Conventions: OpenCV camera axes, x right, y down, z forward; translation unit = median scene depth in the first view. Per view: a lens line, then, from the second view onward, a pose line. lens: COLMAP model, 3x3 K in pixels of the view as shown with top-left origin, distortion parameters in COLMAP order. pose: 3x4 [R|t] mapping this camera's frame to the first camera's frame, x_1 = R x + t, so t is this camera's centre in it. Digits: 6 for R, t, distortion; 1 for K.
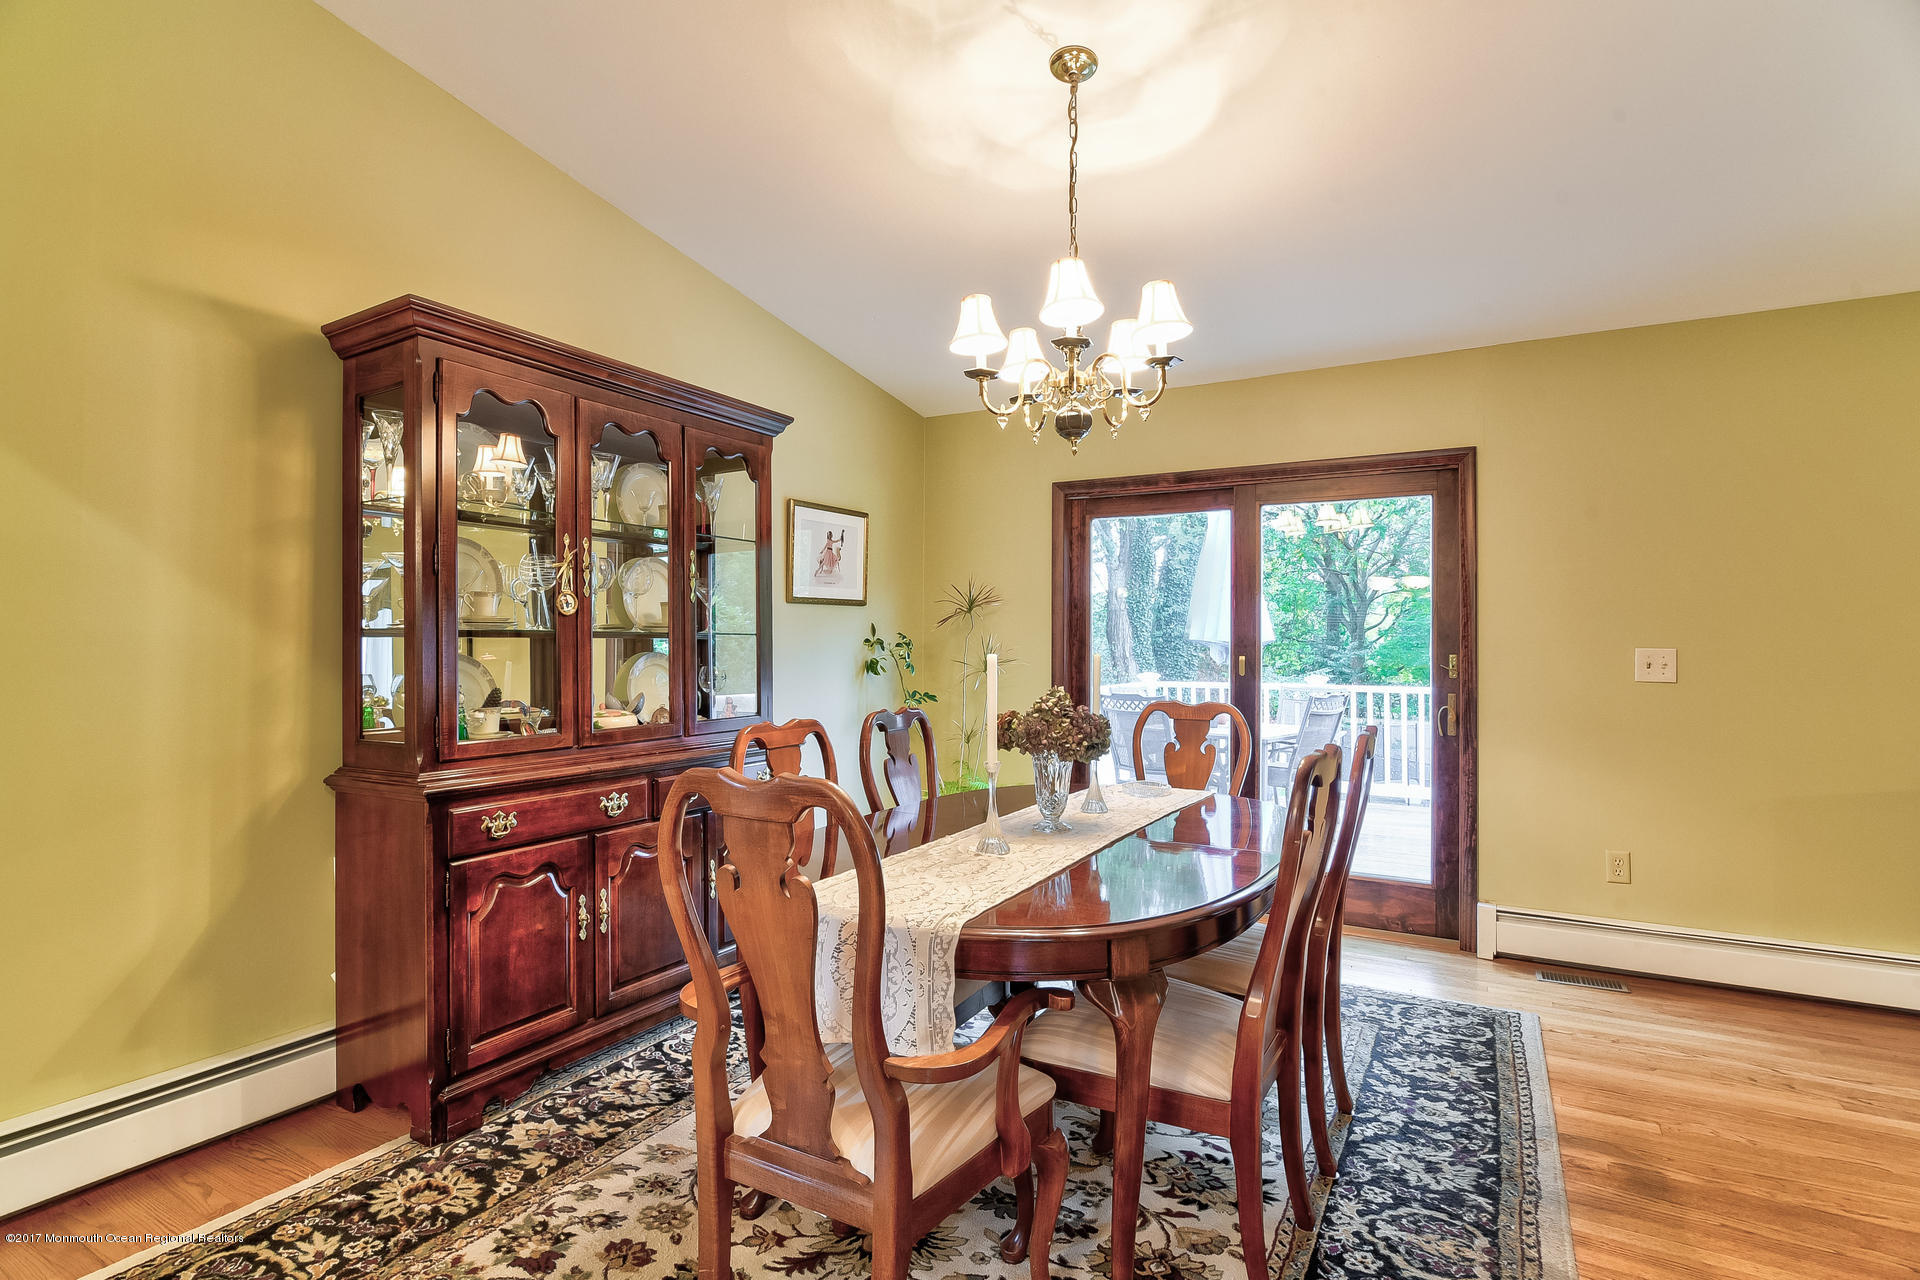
lens RADIAL K [[931.7, 0, 953.4], [0, 931.7, 652.6], [0, 0, 1]] dist [-0.019933, 0.000137]
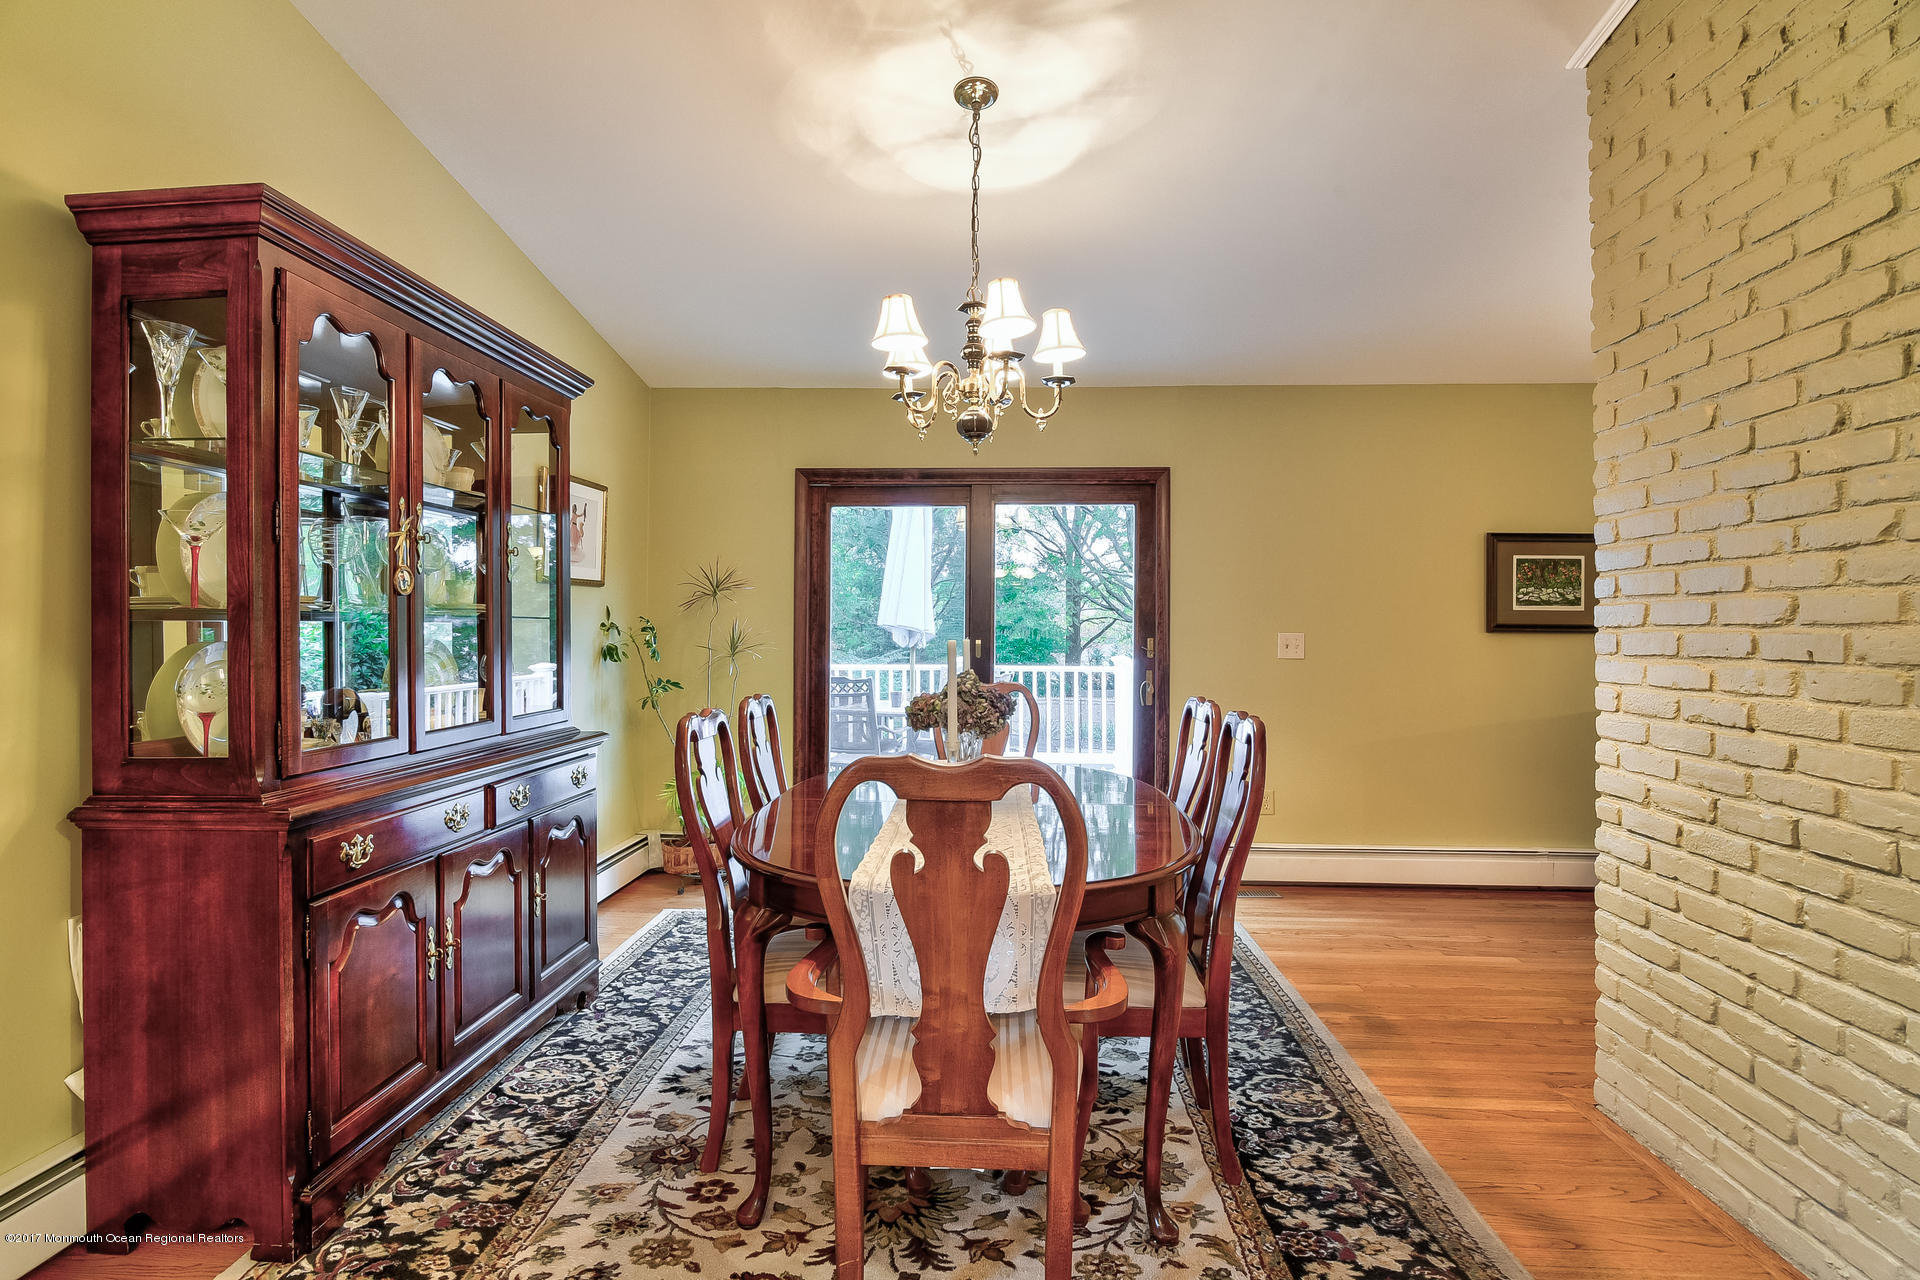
lens RADIAL K [[935.7, 0, 960.0], [0, 935.7, 640.0], [0, 0, 1]] dist [-0.020070, -0.000111]
pose [[0.896236, -0.004182, 0.443557, -0.370312], [0.002294, 0.999986, 0.004792, -0.002944], [-0.443571, -0.003277, 0.896233, 0.032913]]
